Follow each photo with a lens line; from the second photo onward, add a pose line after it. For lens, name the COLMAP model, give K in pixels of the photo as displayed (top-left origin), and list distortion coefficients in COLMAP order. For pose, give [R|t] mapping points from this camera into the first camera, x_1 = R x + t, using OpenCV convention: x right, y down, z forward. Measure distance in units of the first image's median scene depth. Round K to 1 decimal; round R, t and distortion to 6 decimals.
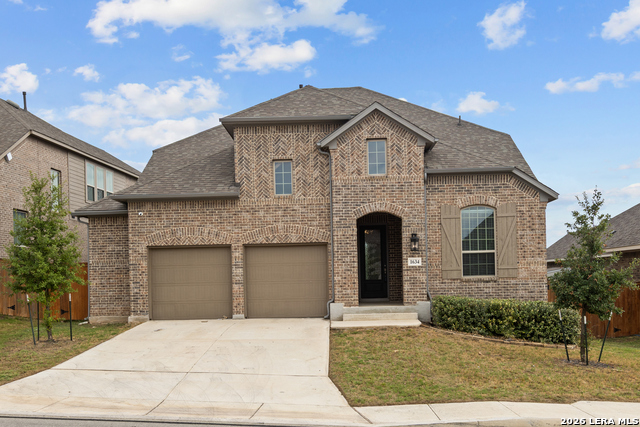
lens RADIAL K [[667.8, 0, 320.8], [0, 667.8, 271.9], [0, 0, 1]] dist [0.008811, -0.007123]
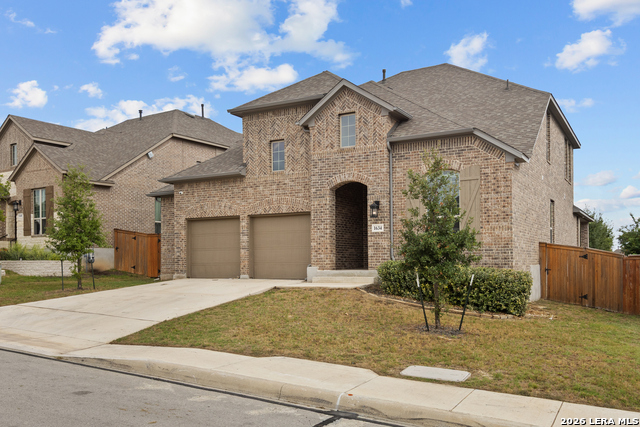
lens RADIAL K [[599.2, 0, 319.9], [0, 599.2, 251.6], [0, 0, 1]] dist [0.013810, 0.006663]
pose [[0.882674, 0.005189, -0.469957, 0.493688], [-0.003708, 0.999985, 0.004078, 0.017893], [0.469971, -0.001857, 0.882680, 0.132526]]
